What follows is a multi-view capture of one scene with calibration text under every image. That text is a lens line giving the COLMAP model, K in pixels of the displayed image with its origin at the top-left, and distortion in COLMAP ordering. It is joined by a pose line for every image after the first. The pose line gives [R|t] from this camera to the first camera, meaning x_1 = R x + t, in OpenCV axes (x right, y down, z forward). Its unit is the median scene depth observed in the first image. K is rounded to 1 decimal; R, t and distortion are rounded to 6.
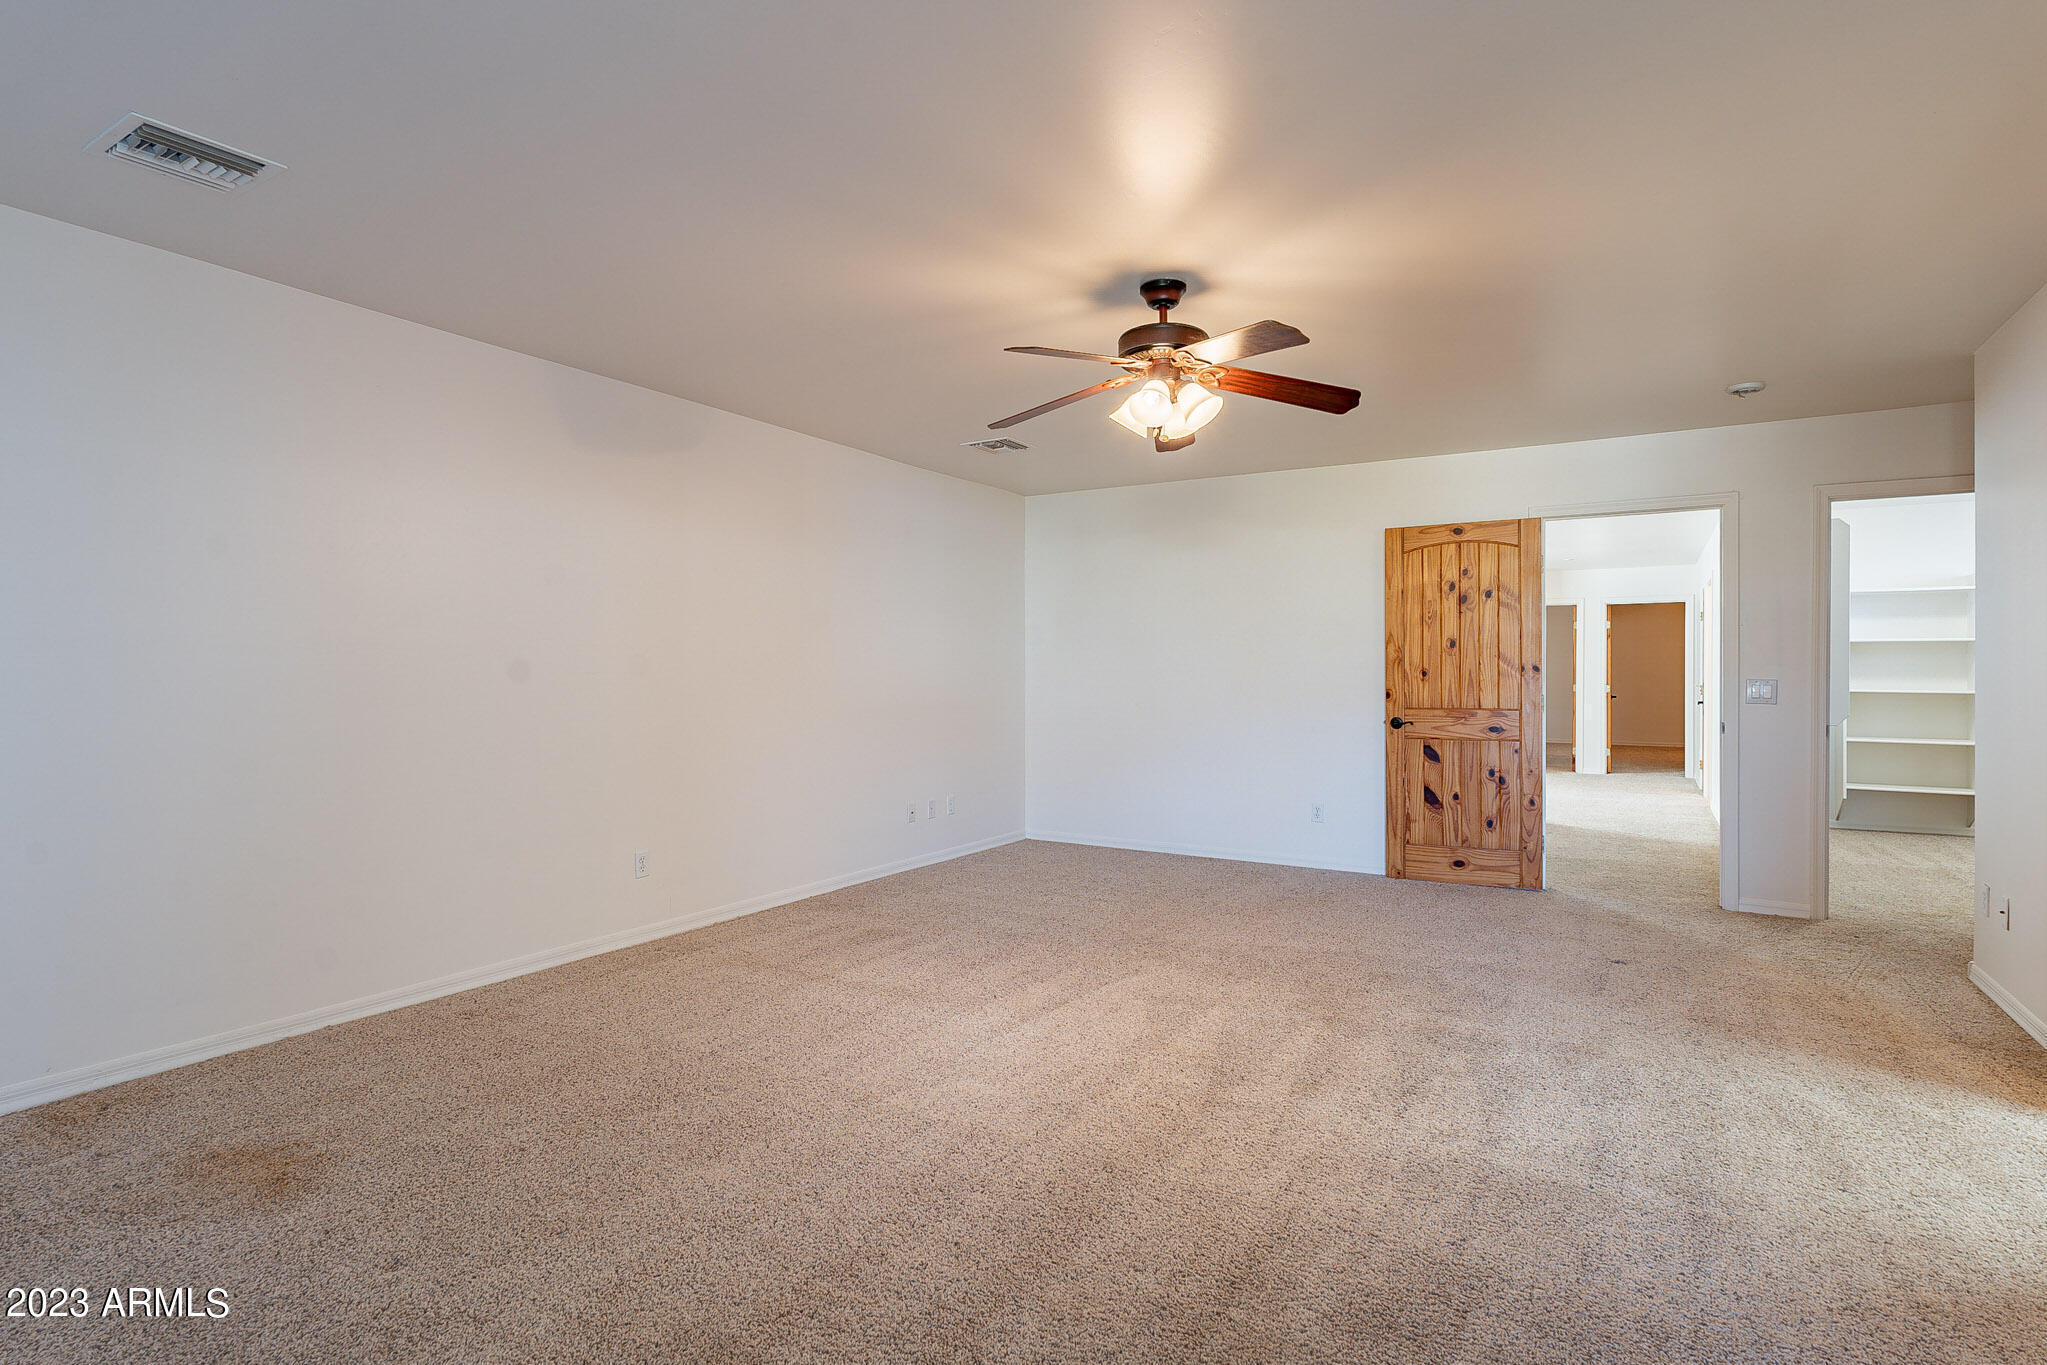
lens RADIAL K [[1011.4, 0, 1024.3], [0, 1011.4, 686.9], [0, 0, 1]] dist [-0.003446, 0.000372]
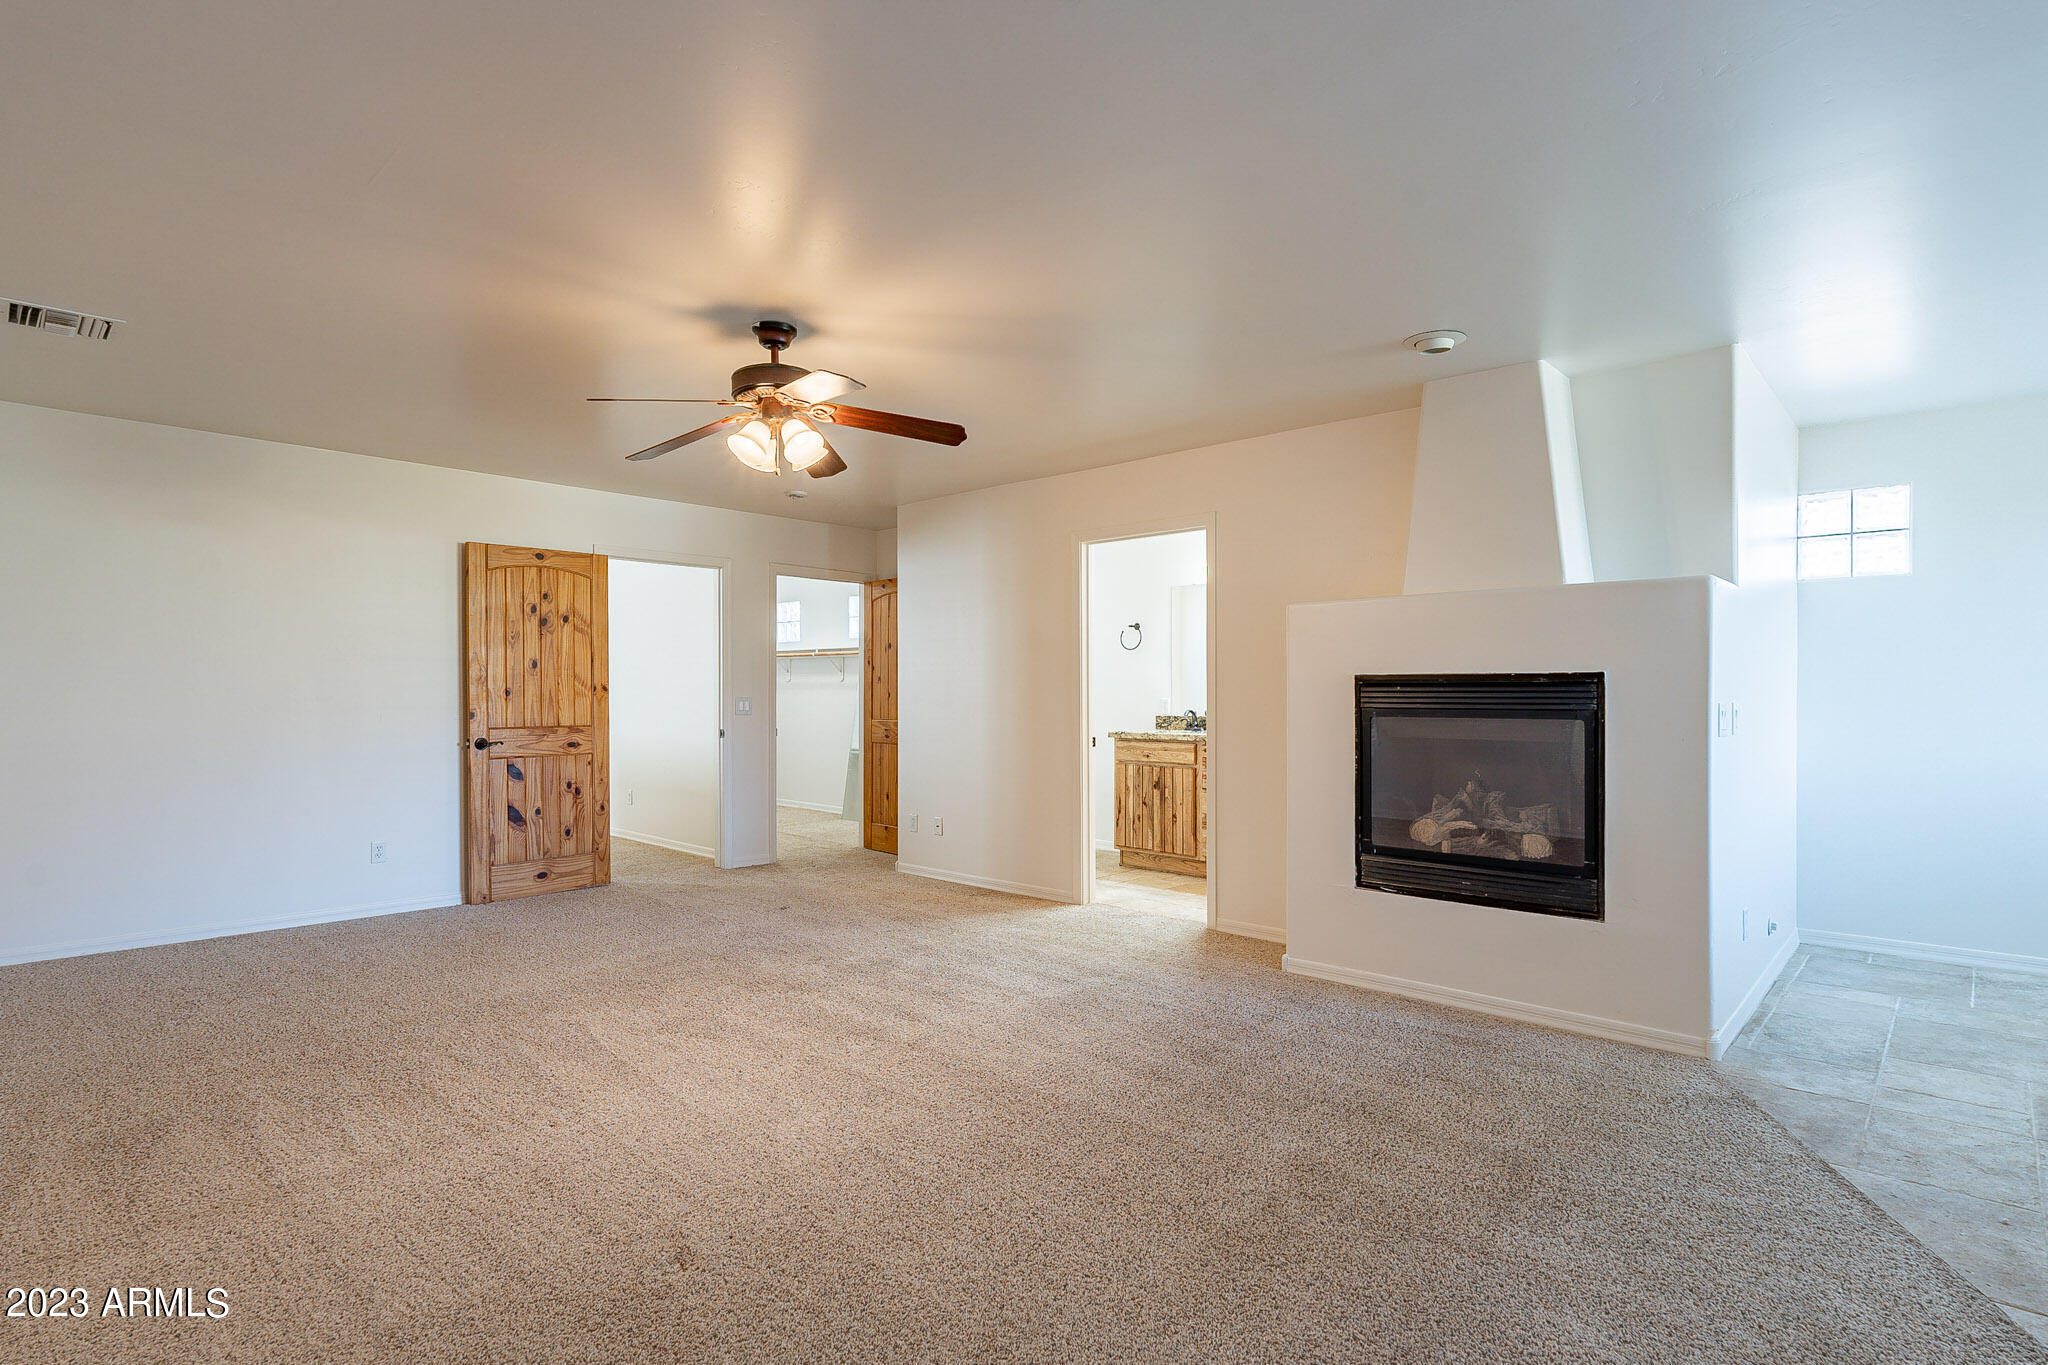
lens RADIAL K [[1011.9, 0, 1018.3], [0, 1011.9, 693.4], [0, 0, 1]] dist [-0.003446, 0.000372]
pose [[0.218885, -0.001144, 0.975750, -0.484801], [0.009703, 0.999952, -0.001004, -0.006968], [-0.975702, 0.009688, 0.218886, 0.294557]]
